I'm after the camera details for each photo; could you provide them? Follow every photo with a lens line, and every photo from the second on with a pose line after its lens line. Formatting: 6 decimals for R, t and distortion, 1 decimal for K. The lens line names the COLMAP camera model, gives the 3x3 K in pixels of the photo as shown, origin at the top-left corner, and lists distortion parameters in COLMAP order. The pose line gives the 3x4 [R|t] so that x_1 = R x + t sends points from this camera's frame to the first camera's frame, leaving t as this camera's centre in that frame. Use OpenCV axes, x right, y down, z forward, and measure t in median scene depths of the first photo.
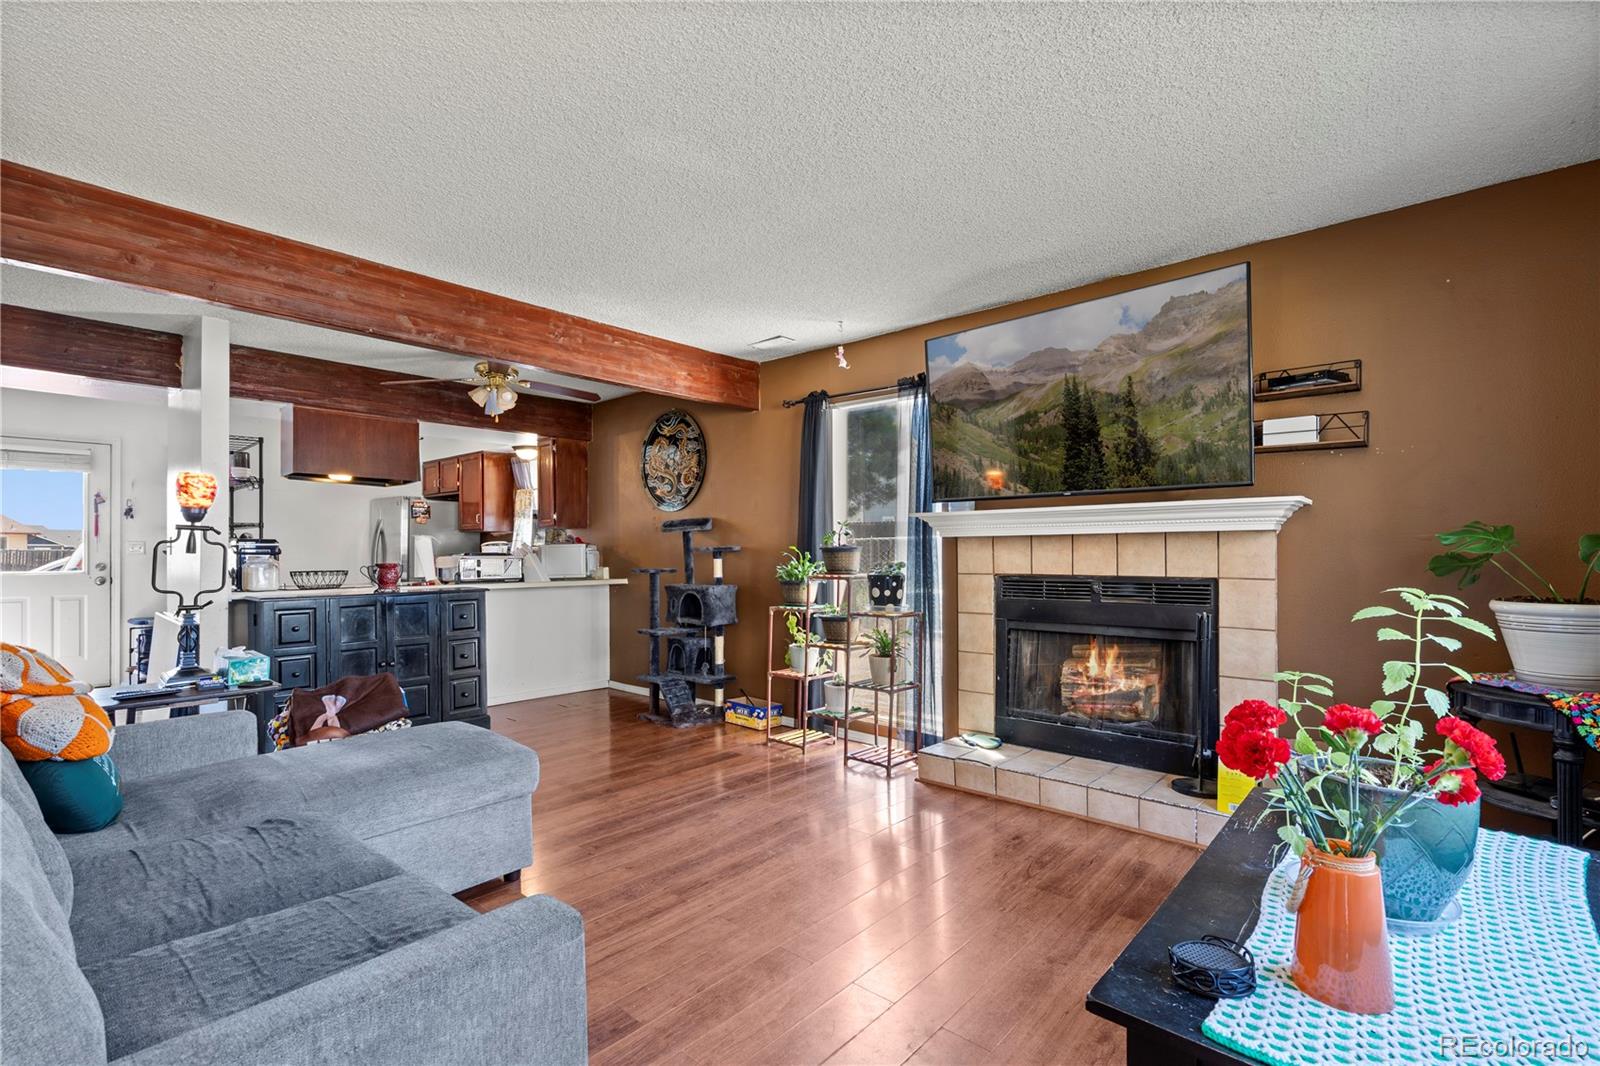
lens RADIAL K [[728.3, 0, 800.0], [0, 728.3, 533.0], [0, 0, 1]] dist [-0.000110, 0.000354]
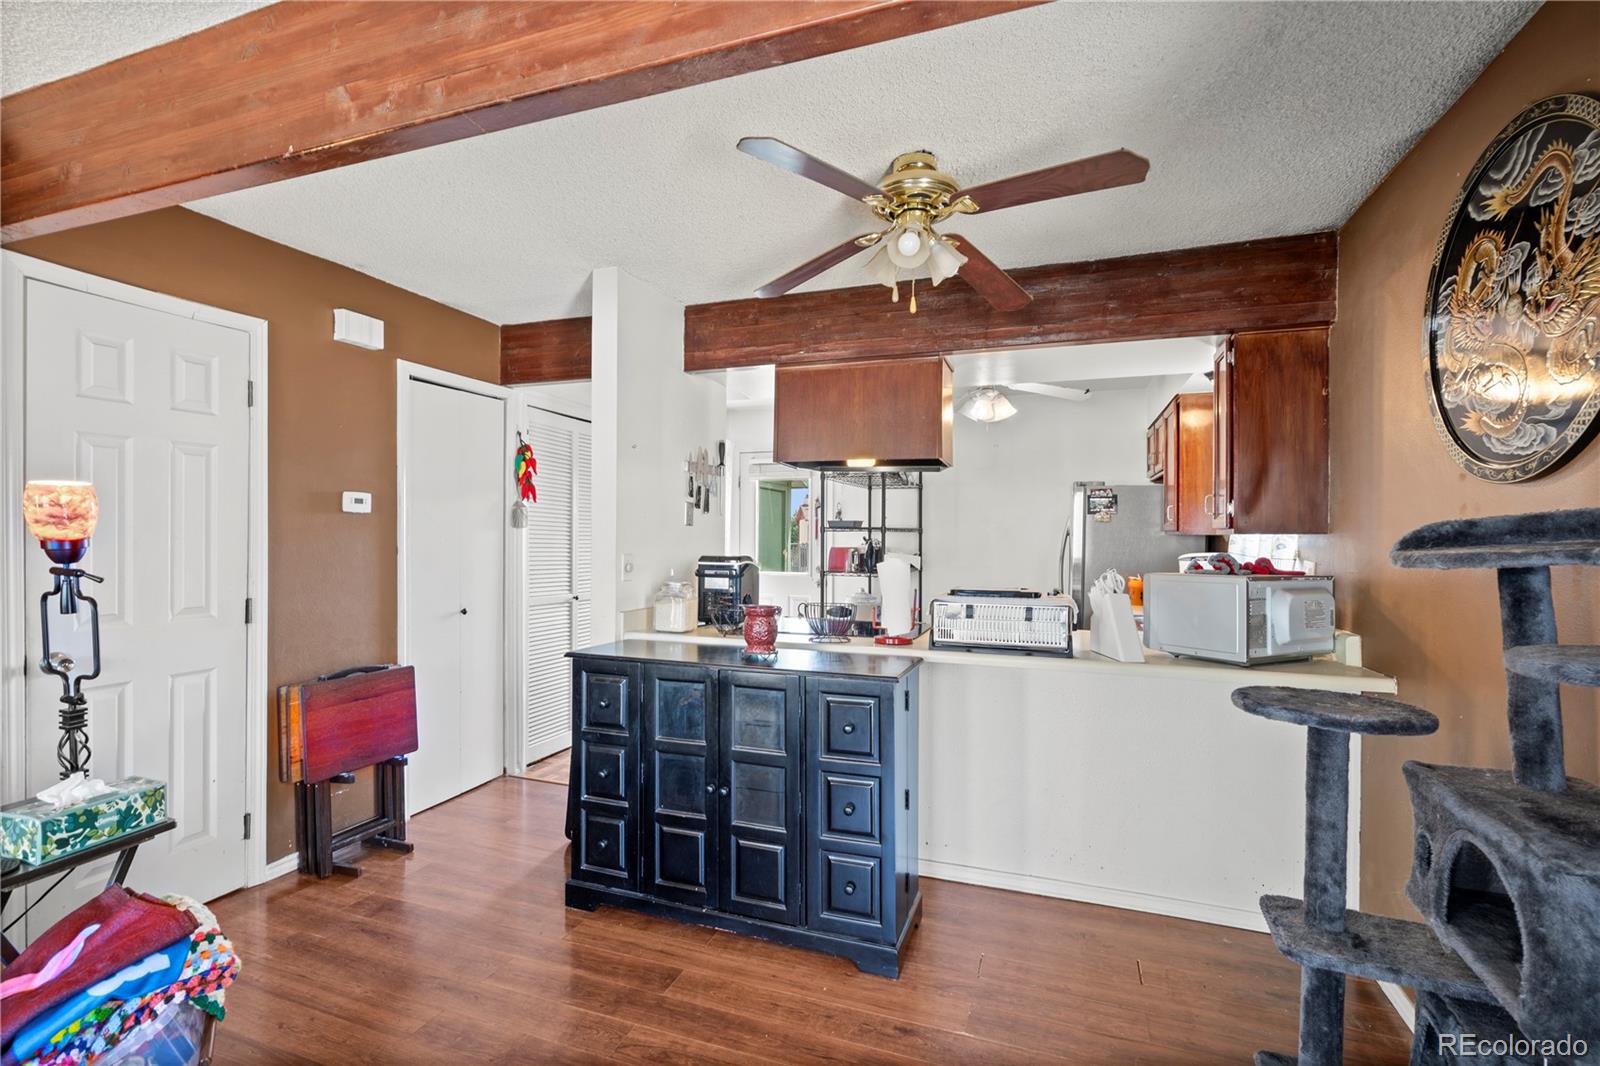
lens RADIAL K [[728.3, 0, 800.0], [0, 728.3, 533.0], [0, 0, 1]] dist [-0.000110, 0.000354]
pose [[0.371571, 0.004468, -0.928394, -0.024242], [0.014738, 0.999834, 0.010710, -0.023496], [0.928287, -0.017662, 0.371444, 0.844715]]
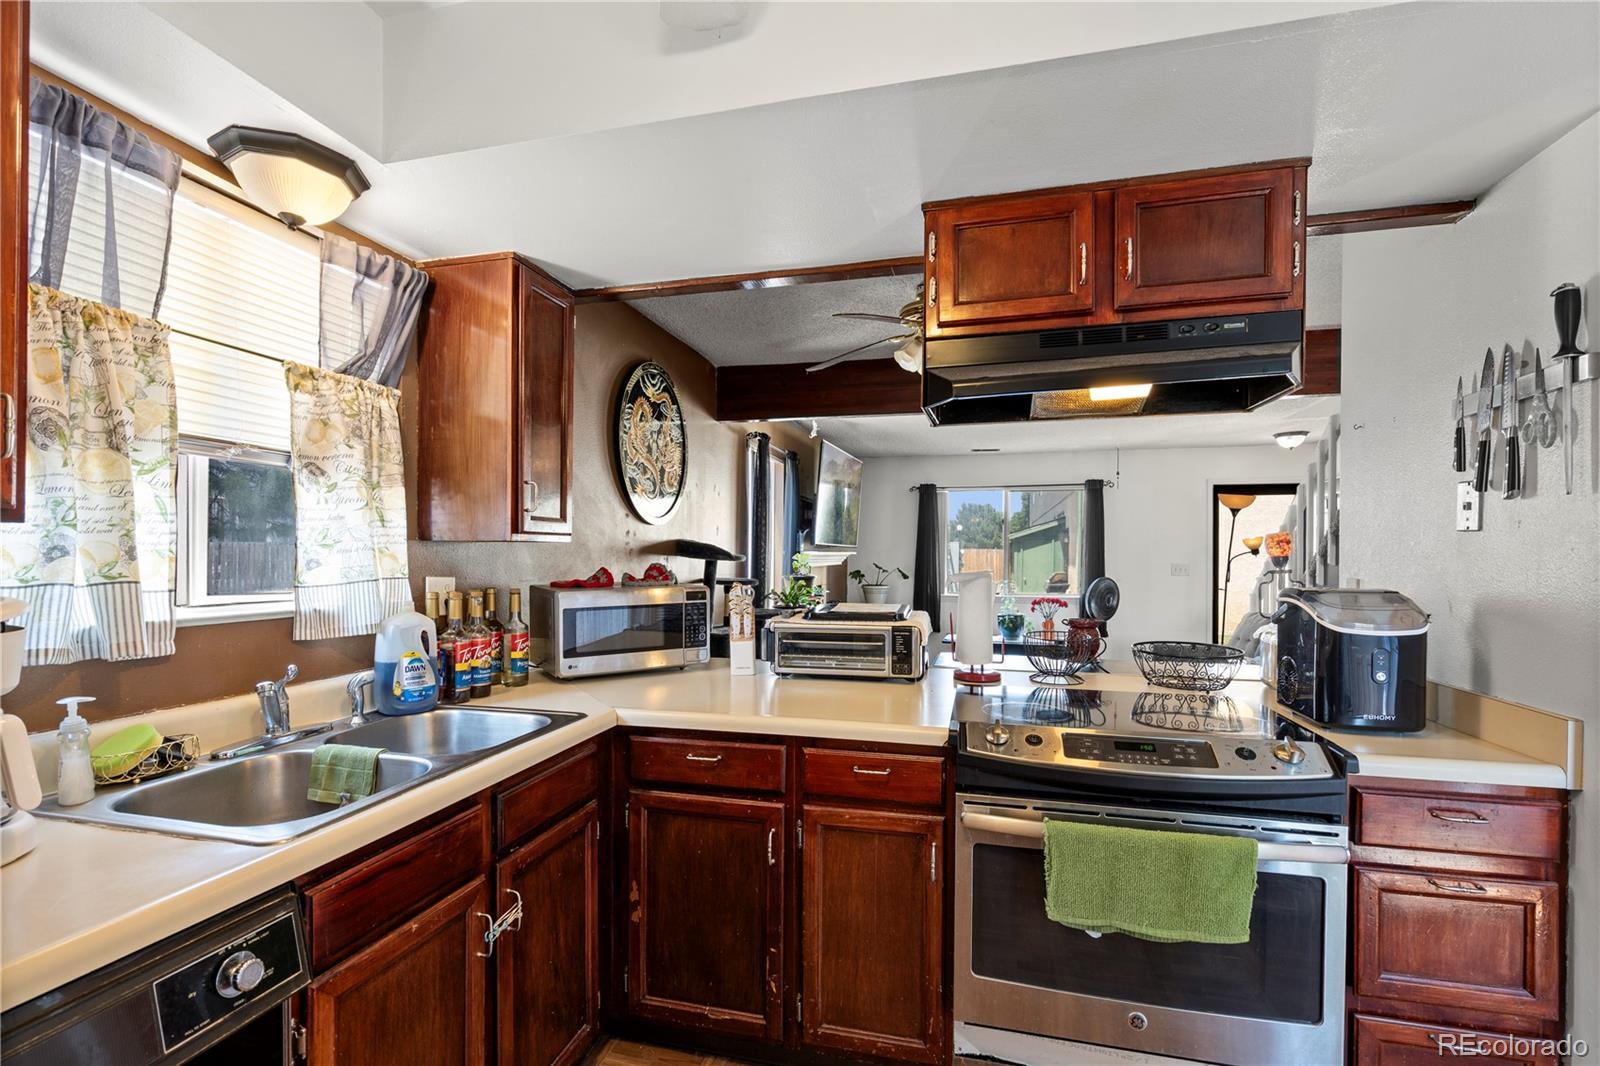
lens RADIAL K [[727.9, 0, 795.9], [0, 727.9, 558.5], [0, 0, 1]] dist [-0.000837, 0.000100]
pose [[-0.457955, -0.002950, 0.888970, -1.033435], [-0.024691, 0.999651, -0.009402, 0.001845], [-0.888632, -0.026256, -0.457868, 1.546338]]
